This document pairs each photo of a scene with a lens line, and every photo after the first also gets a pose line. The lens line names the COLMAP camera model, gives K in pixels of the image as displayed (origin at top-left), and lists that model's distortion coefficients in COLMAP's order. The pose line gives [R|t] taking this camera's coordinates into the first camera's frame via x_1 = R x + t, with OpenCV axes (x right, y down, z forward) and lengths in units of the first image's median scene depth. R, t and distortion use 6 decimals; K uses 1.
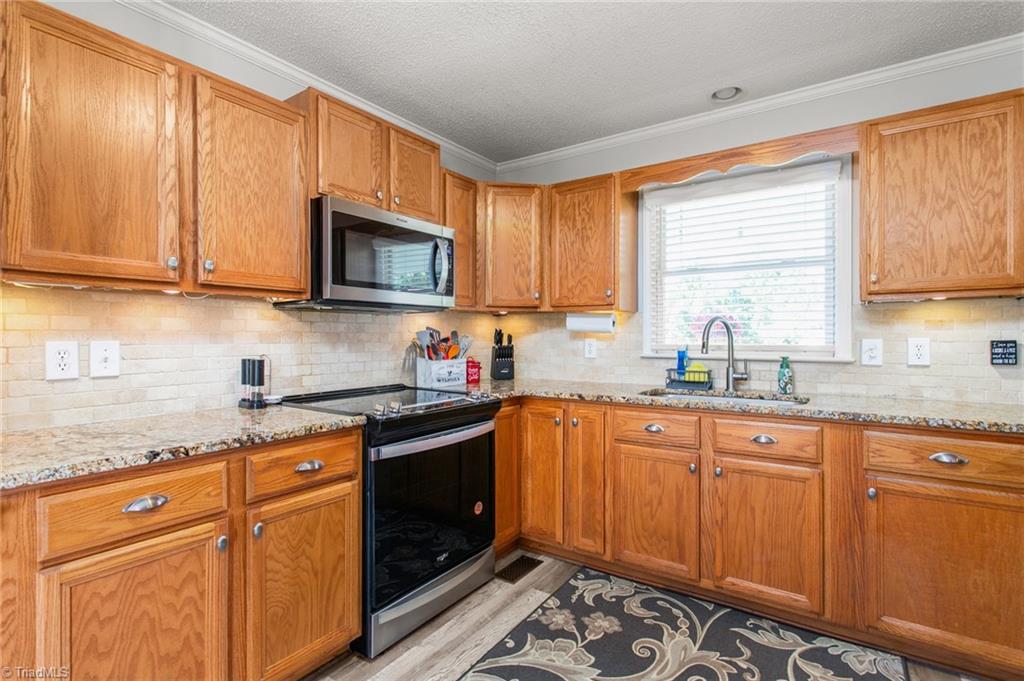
lens RADIAL K [[493.4, 0, 514.4], [0, 493.4, 336.5], [0, 0, 1]] dist [0.001972, 0.000781]
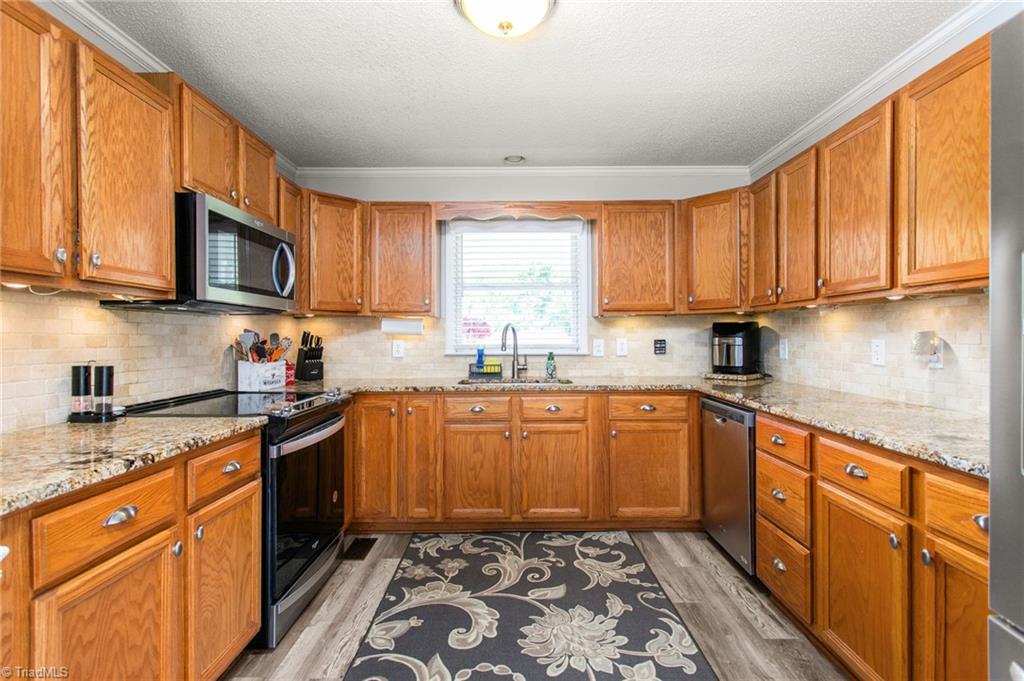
lens RADIAL K [[488.5, 0, 515.6], [0, 488.5, 336.4], [0, 0, 1]] dist [0.000230, -0.000307]
pose [[0.823649, -0.001062, 0.567099, -0.405742], [0.003380, 0.999990, -0.003037, -0.000531], [-0.567090, 0.004419, 0.823644, -0.127840]]
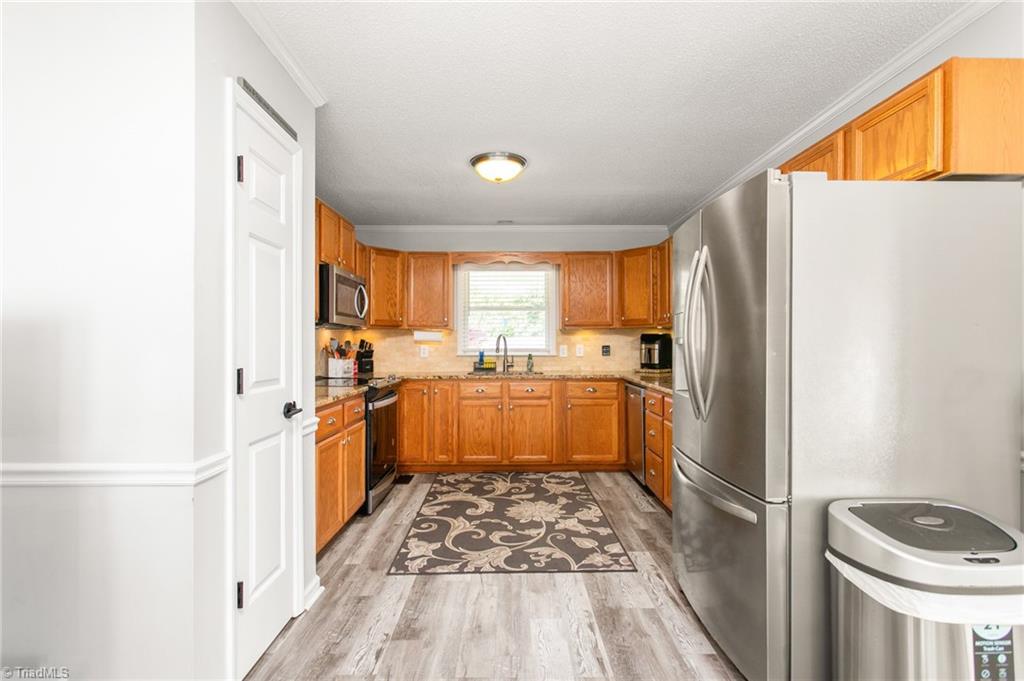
lens RADIAL K [[489.0, 0, 512.0], [0, 489.0, 340.5], [0, 0, 1]] dist [0.001364, 0.000310]
pose [[0.821319, 0.003281, 0.570460, -0.822022], [0.000979, 0.999974, -0.007161, -0.000569], [-0.570469, 0.006440, 0.821294, -0.769891]]
